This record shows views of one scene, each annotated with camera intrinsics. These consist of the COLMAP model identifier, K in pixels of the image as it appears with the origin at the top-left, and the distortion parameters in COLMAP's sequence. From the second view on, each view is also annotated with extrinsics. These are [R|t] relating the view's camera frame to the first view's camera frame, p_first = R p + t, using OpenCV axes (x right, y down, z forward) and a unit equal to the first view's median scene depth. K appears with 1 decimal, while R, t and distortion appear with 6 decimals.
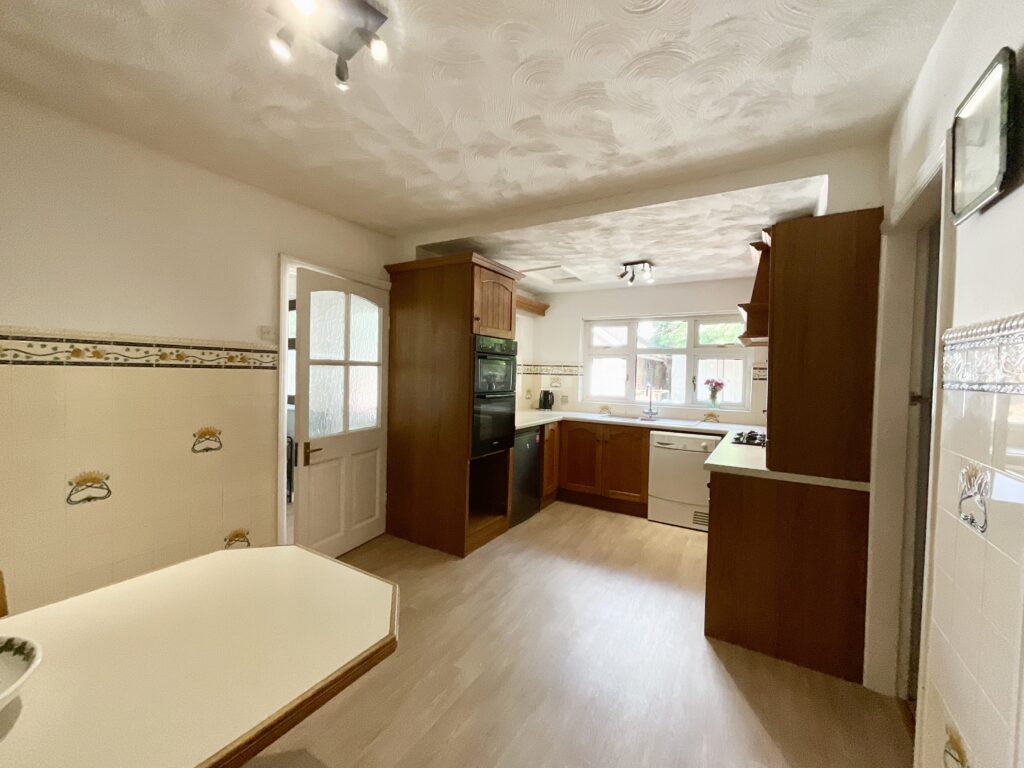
lens RADIAL K [[417.2, 0, 512.0], [0, 417.2, 384.0], [0, 0, 1]] dist [-0.002265, 0.000055]
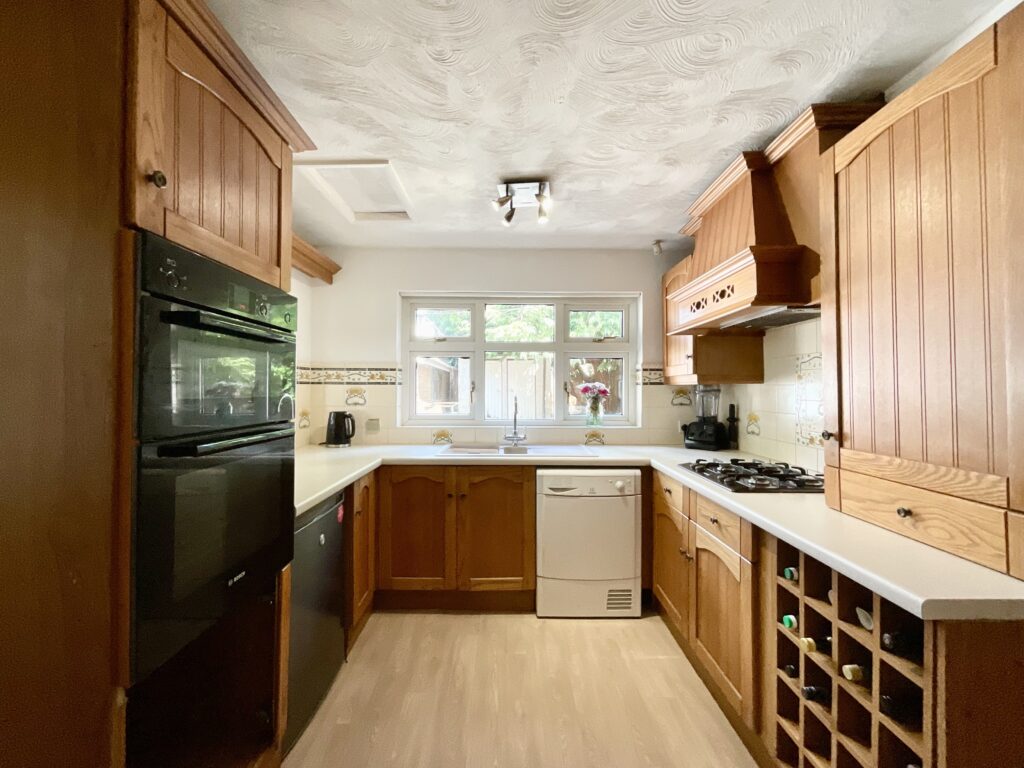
lens RADIAL K [[417.2, 0, 512.0], [0, 417.2, 384.0], [0, 0, 1]] dist [-0.002265, 0.000055]
pose [[0.851903, -0.016494, 0.523439, -0.019796], [0.032833, 0.999220, -0.021951, -0.002452], [-0.522669, 0.035886, 0.851780, 0.485459]]
